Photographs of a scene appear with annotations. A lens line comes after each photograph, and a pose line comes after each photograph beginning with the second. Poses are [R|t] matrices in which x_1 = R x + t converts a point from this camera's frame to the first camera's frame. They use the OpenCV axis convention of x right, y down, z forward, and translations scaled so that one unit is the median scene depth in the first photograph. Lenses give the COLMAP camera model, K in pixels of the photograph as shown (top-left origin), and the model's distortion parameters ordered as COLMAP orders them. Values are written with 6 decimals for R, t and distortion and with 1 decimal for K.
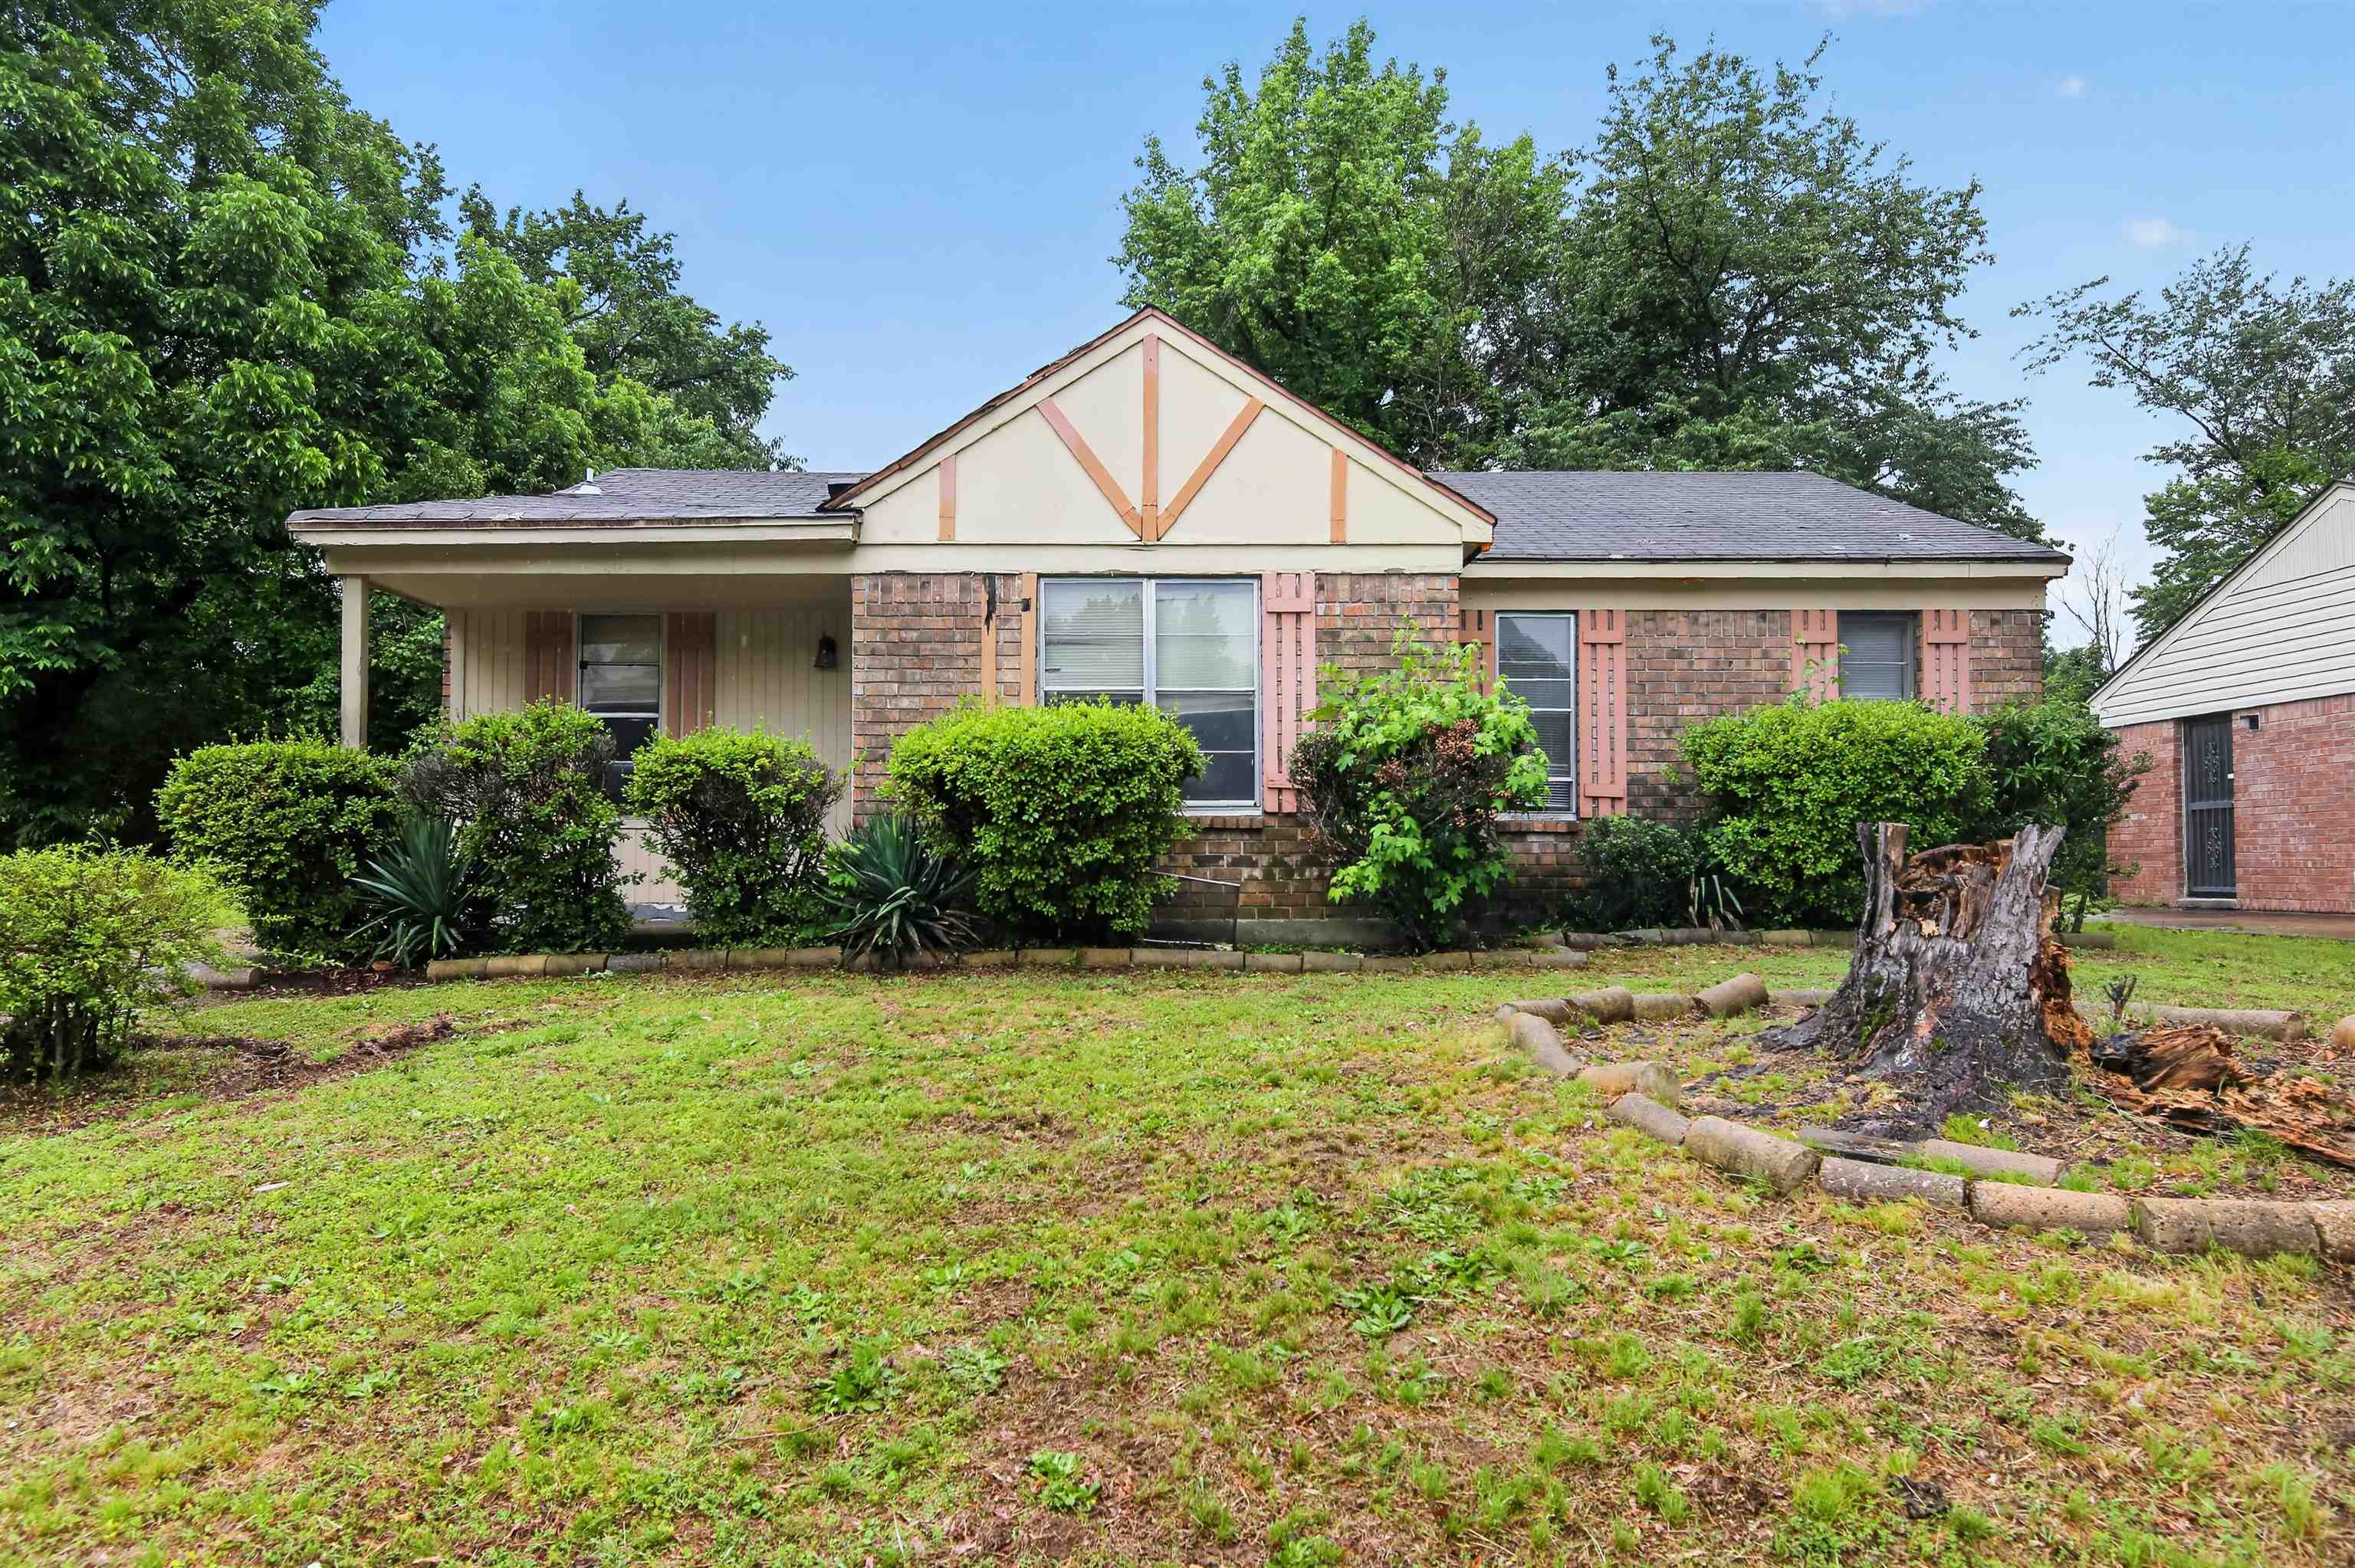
lens RADIAL K [[1032.7, 0, 1172.6], [0, 1032.7, 824.4], [0, 0, 1]] dist [0.009941, 0.000113]
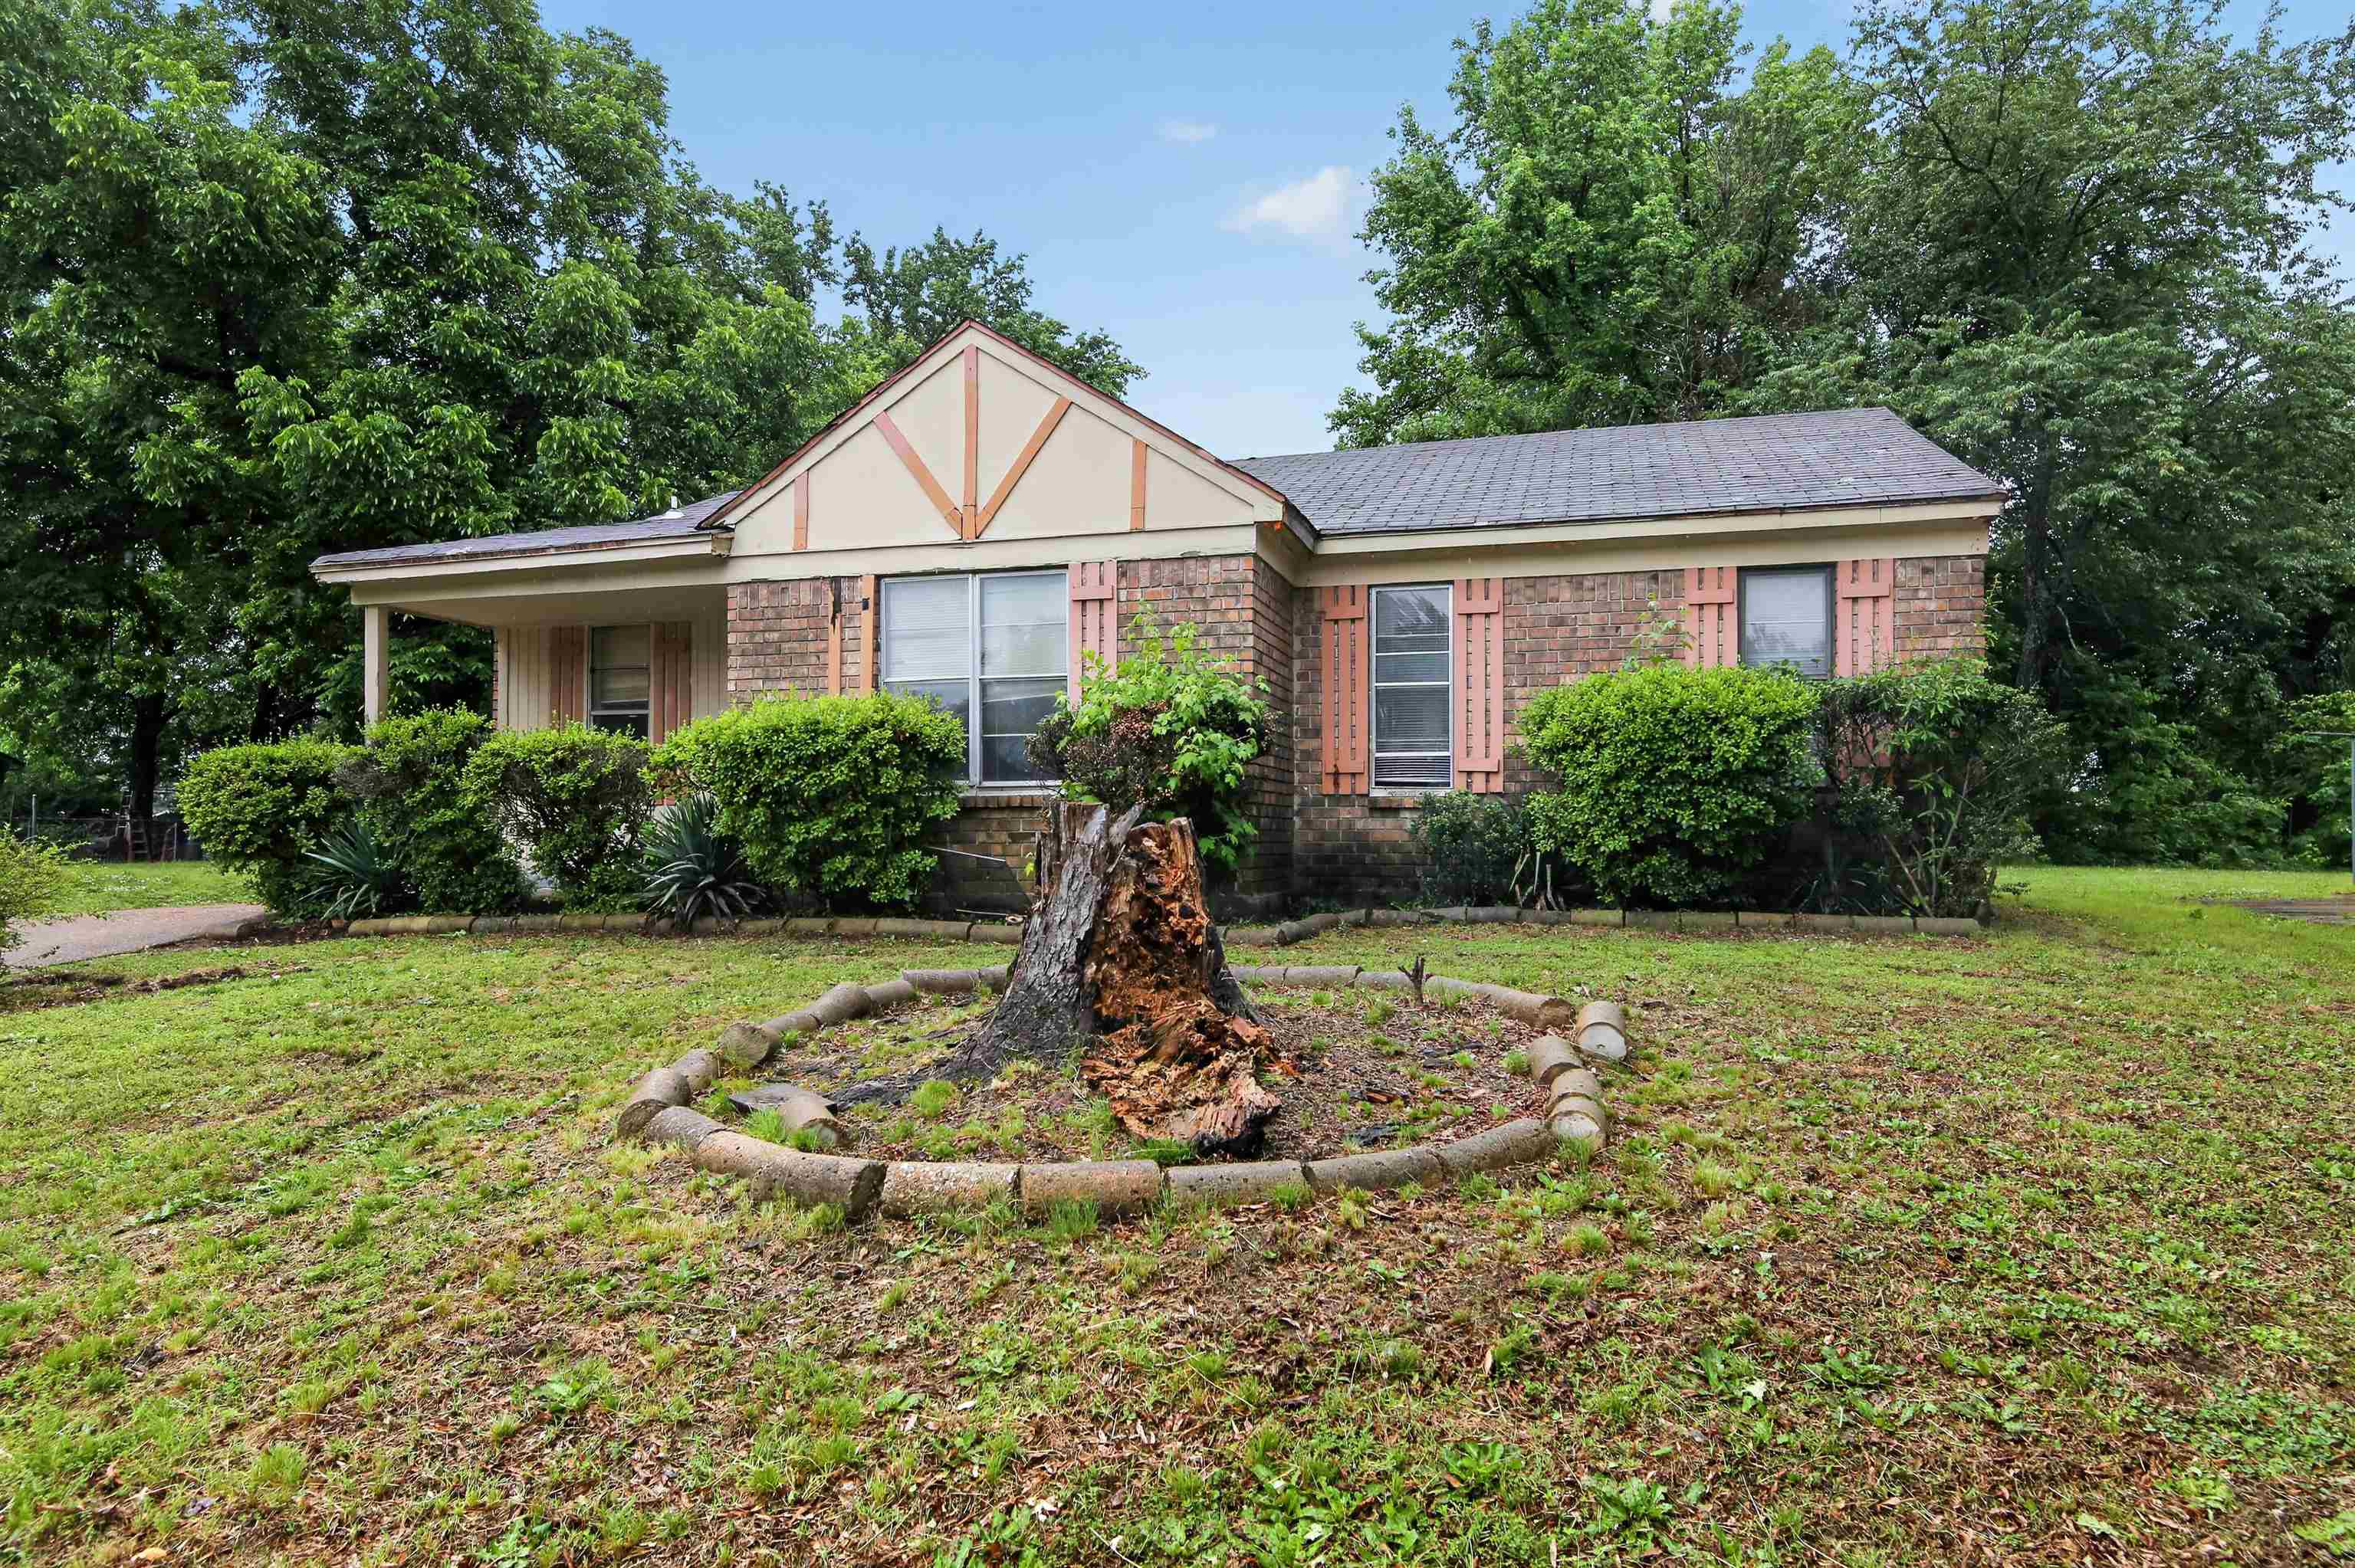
lens RADIAL K [[1014.7, 0, 1209.1], [0, 1014.7, 817.6], [0, 0, 1]] dist [0.004958, 0.000512]
pose [[0.980164, -0.004971, -0.198127, 0.425728], [0.008207, 0.999846, 0.015516, -0.000162], [0.198019, -0.016834, 0.980054, 0.014708]]
